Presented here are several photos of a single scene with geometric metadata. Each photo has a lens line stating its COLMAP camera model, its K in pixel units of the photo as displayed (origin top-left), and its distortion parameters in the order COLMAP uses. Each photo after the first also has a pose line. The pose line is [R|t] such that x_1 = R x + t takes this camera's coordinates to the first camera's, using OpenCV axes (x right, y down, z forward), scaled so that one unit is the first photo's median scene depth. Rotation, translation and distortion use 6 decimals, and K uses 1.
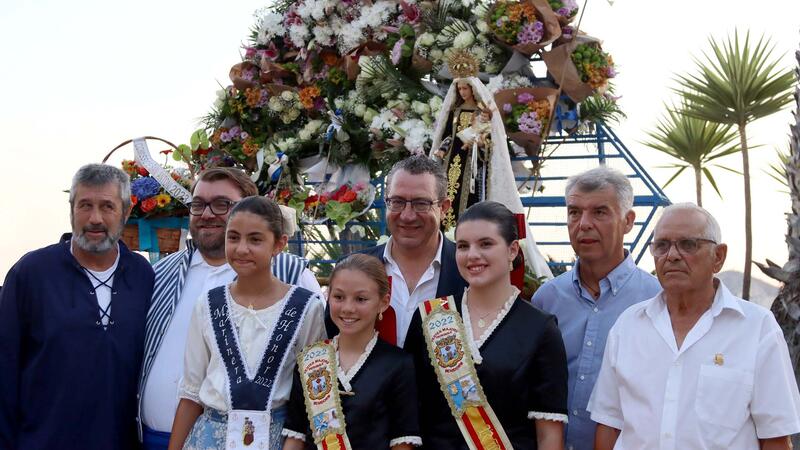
lens RADIAL K [[1461.1, 0, 400.1], [0, 1461.1, 225.0], [0, 0, 1]] dist [-0.009253, 0.000000]
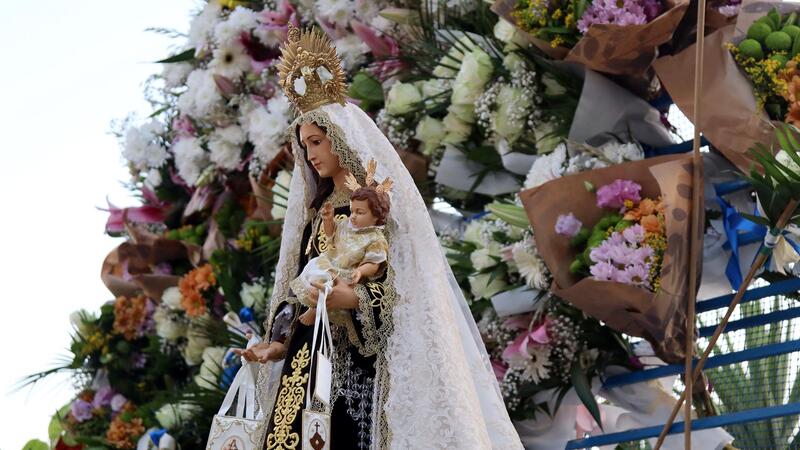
lens RADIAL K [[1705.6, 0, 397.2], [0, 1705.6, 226.9], [0, 0, 1]] dist [0.079642, 0.000000]
pose [[0.941014, -0.124609, -0.314588, 0.170748], [0.052851, 0.972438, -0.227094, 0.011360], [0.334215, 0.197072, 0.921663, 0.634821]]
